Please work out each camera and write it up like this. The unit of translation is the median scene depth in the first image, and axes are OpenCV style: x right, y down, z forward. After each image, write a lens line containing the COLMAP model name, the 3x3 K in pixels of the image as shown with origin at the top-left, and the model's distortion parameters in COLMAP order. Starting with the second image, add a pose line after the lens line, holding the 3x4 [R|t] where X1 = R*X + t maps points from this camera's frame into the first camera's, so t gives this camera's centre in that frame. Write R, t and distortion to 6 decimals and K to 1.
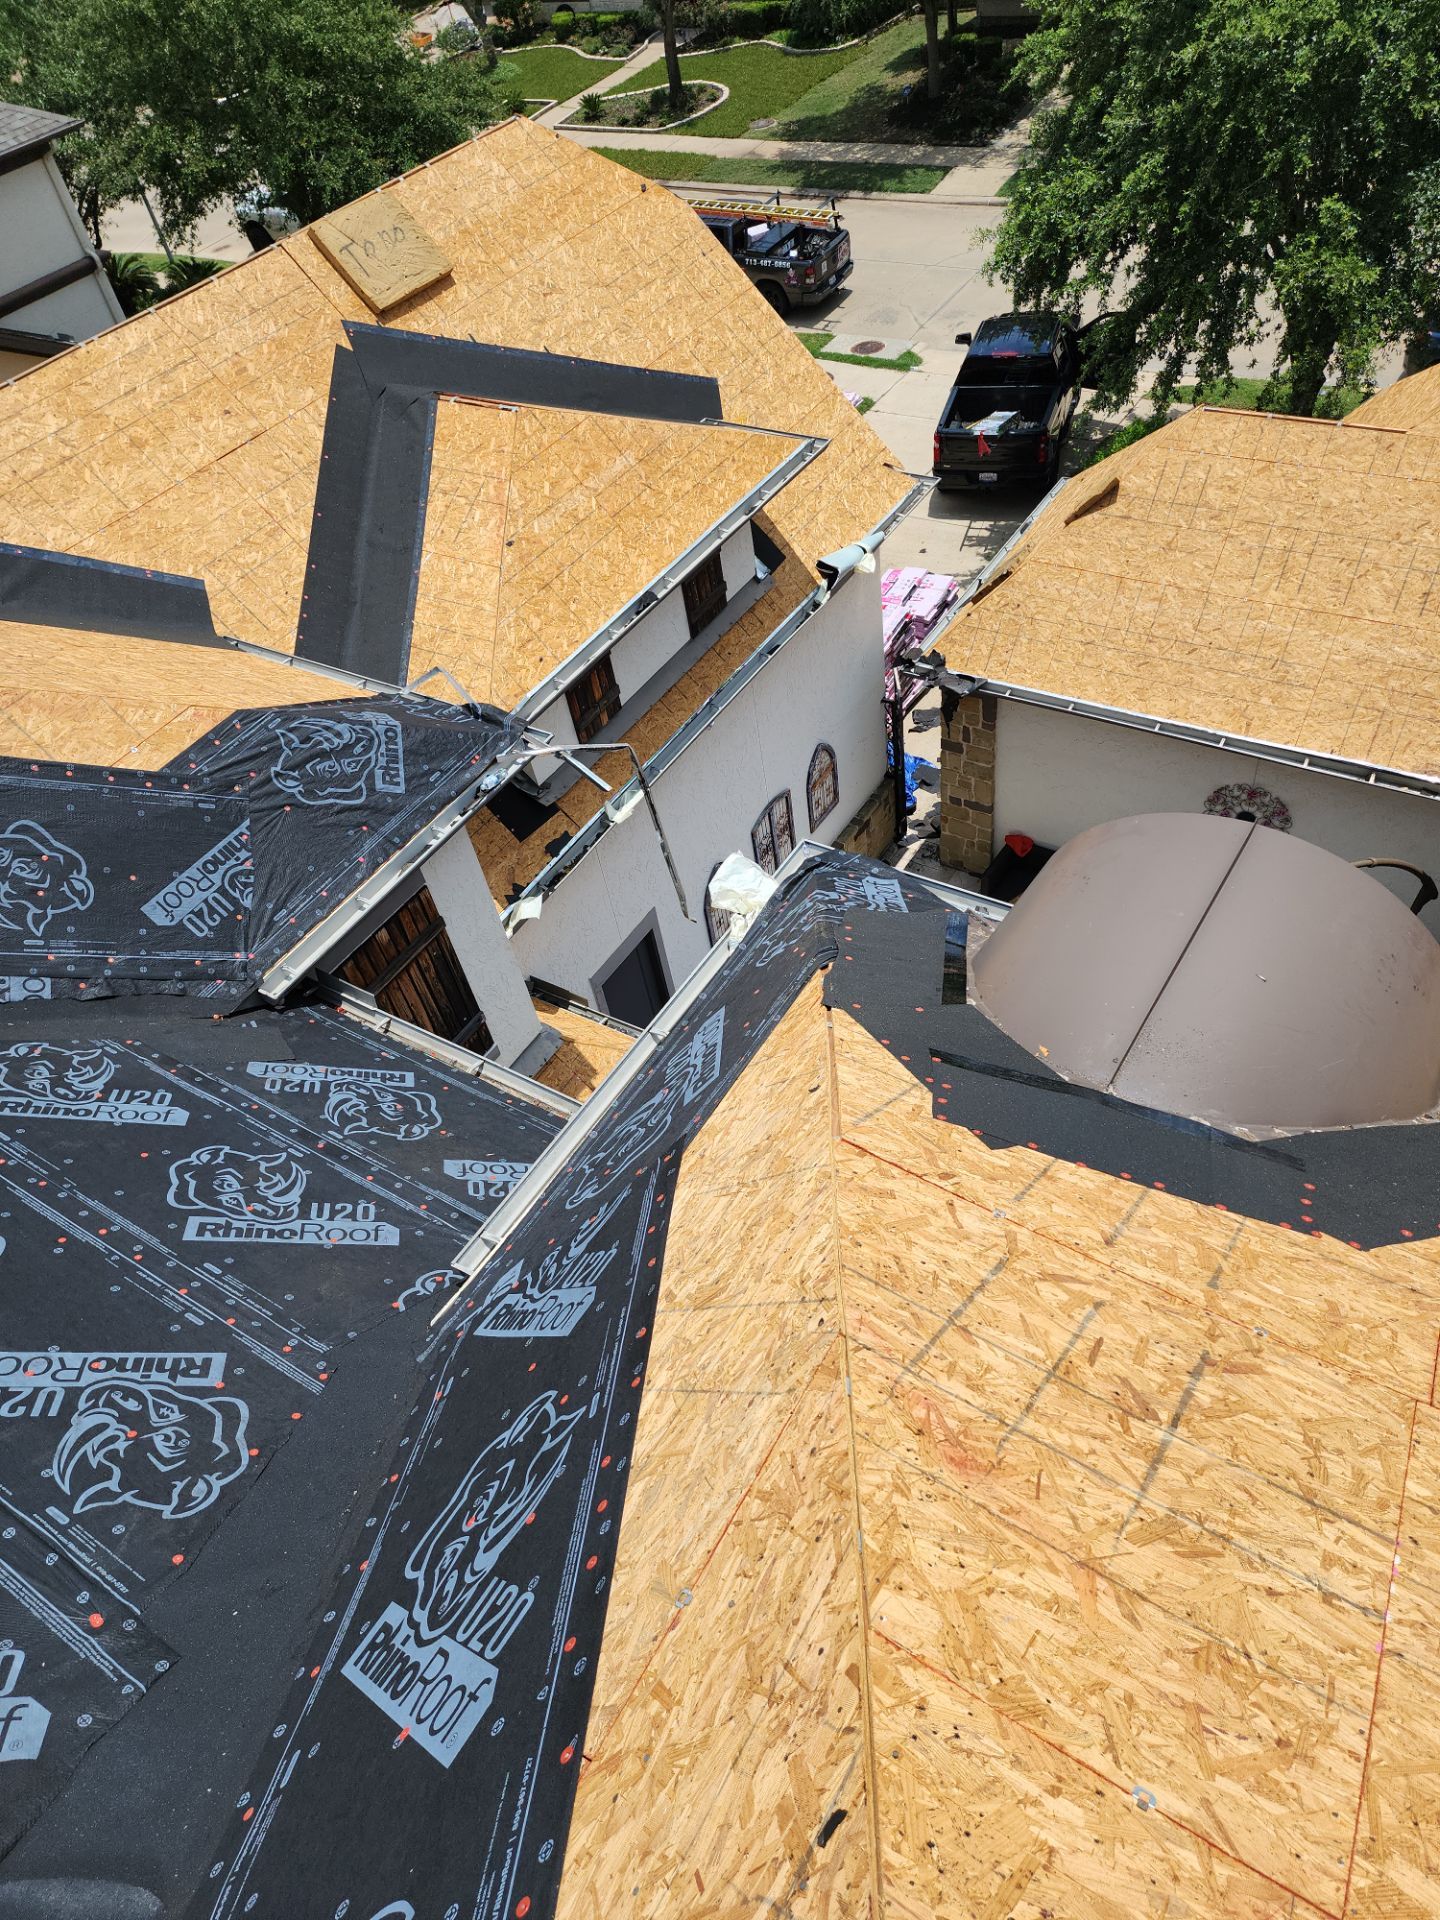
lens RADIAL K [[1309.1, 0, 713.3], [0, 1309.1, 984.2], [0, 0, 1]] dist [0.091205, -0.081843]
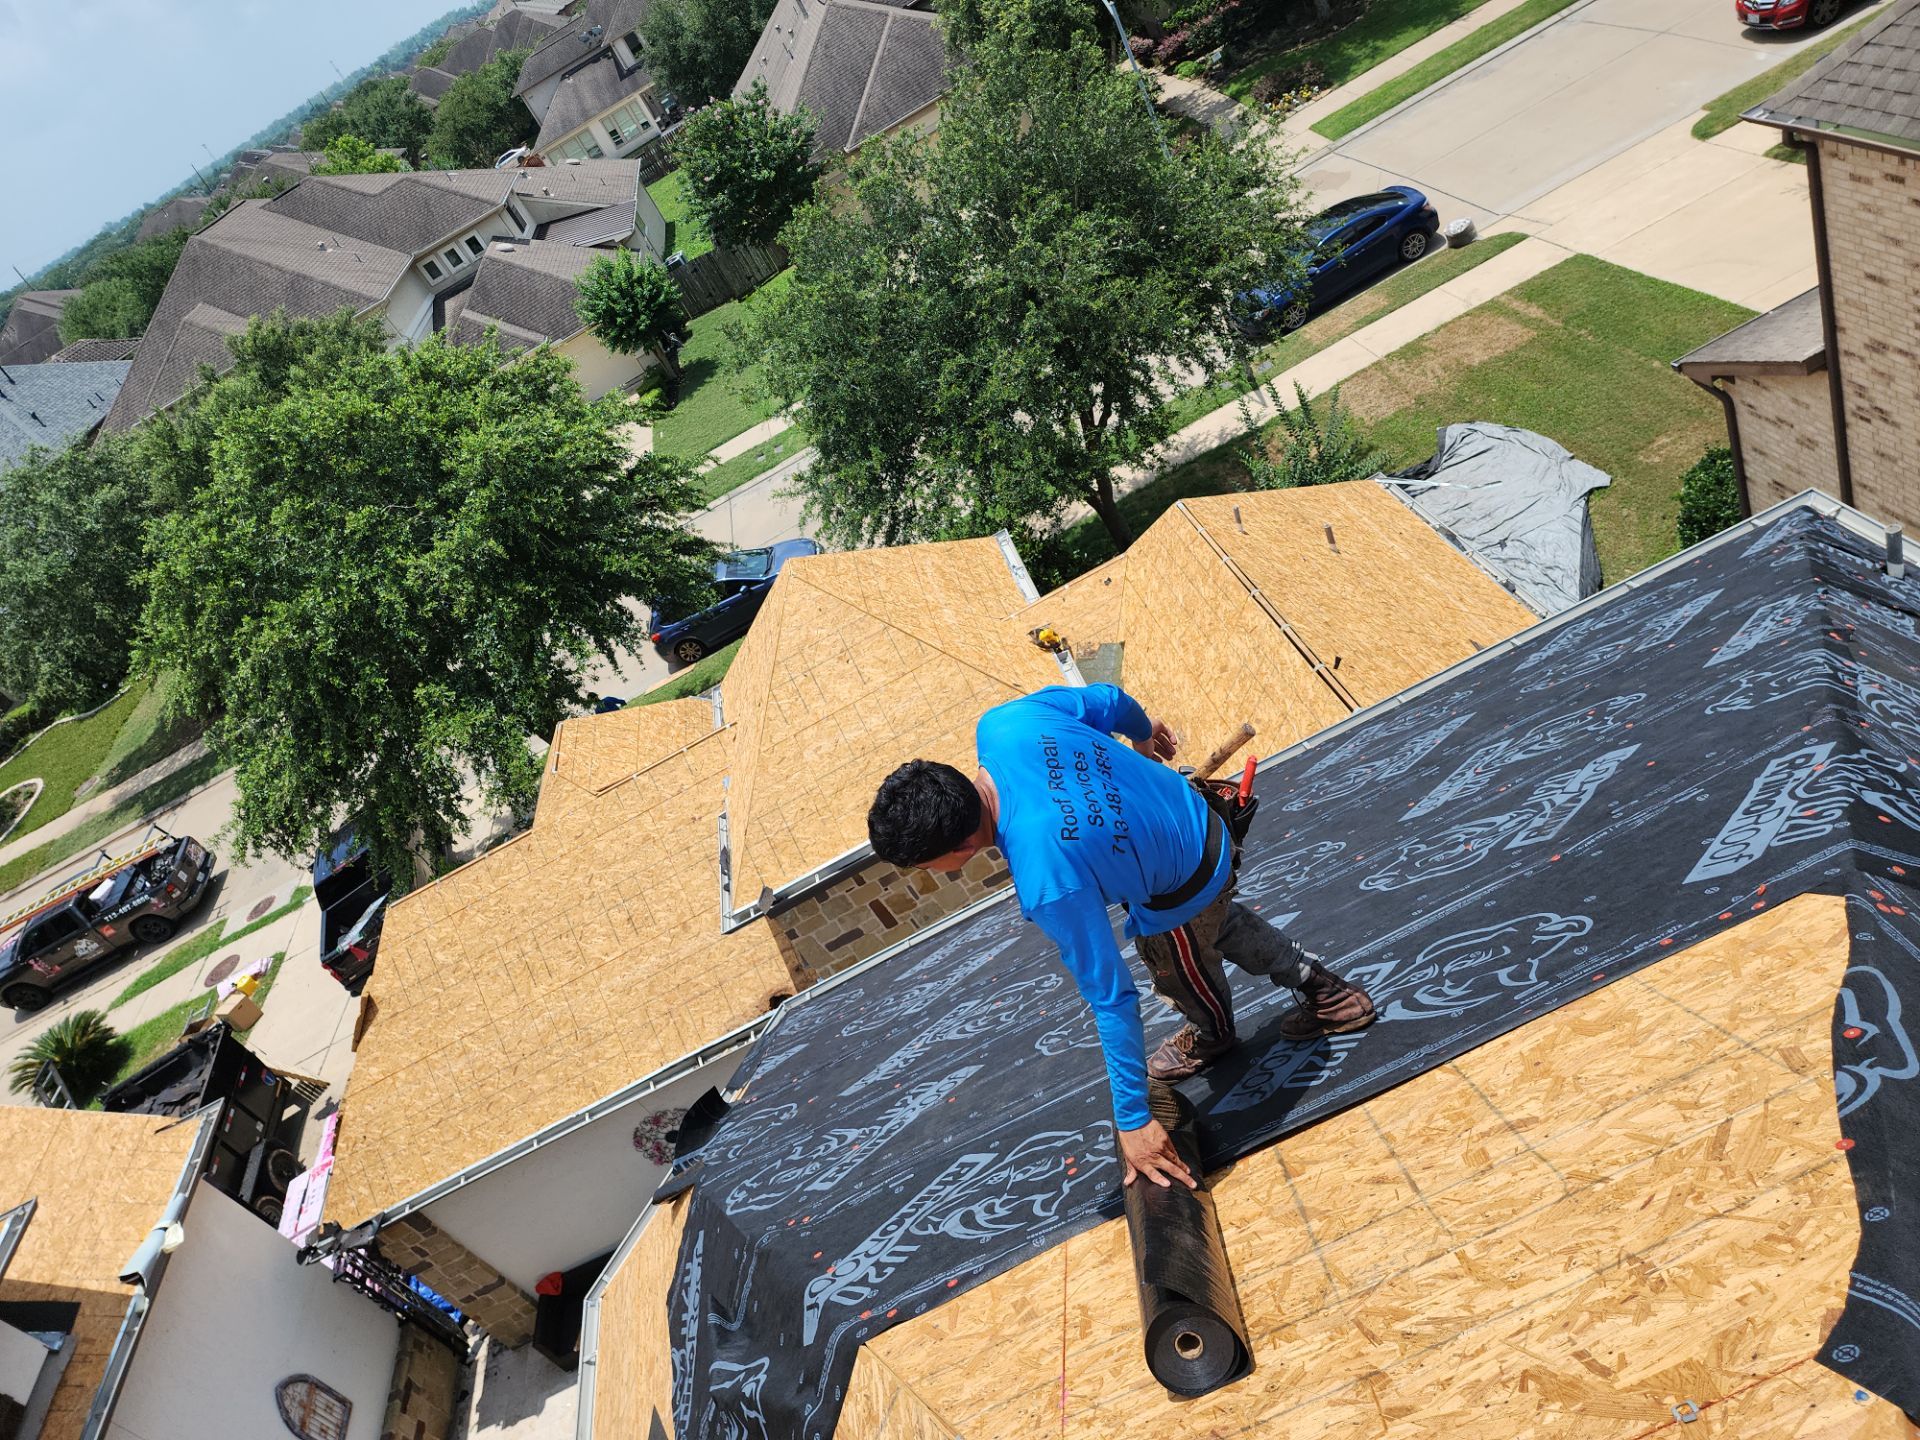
lens RADIAL K [[1309.1, 0, 941.5], [0, 1309.1, 679.8], [0, 0, 1]] dist [0.091205, -0.081843]
pose [[0.703800, -0.565854, 0.429505, 0.275399], [0.693004, 0.679844, -0.239912, 0.028929], [-0.156241, 0.466499, 0.870613, -0.126064]]
